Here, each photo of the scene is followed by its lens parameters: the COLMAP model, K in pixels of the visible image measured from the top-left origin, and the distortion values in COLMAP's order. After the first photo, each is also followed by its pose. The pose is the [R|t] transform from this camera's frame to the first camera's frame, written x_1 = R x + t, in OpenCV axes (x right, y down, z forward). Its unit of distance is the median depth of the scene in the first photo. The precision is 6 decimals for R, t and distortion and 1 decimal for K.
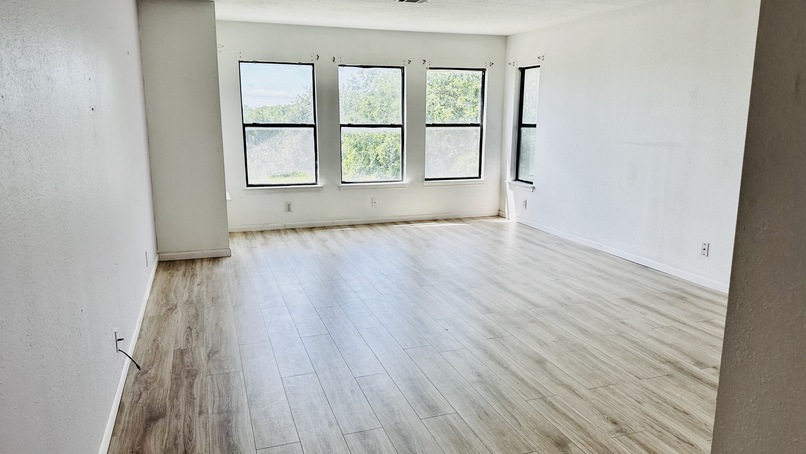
lens RADIAL K [[559.4, 0, 400.9], [0, 559.4, 223.6], [0, 0, 1]] dist [0.058147, -0.067588]
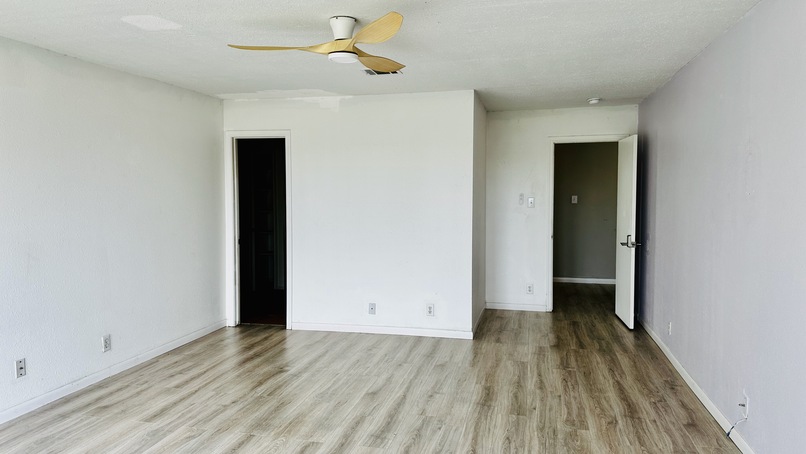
lens RADIAL K [[559.4, 0, 404.8], [0, 559.4, 226.2], [0, 0, 1]] dist [0.058147, -0.067588]
pose [[-0.844722, -0.033855, 0.534134, -0.377592], [0.103005, 0.969056, 0.224322, -0.313106], [-0.525200, 0.244509, -0.815096, 1.551512]]
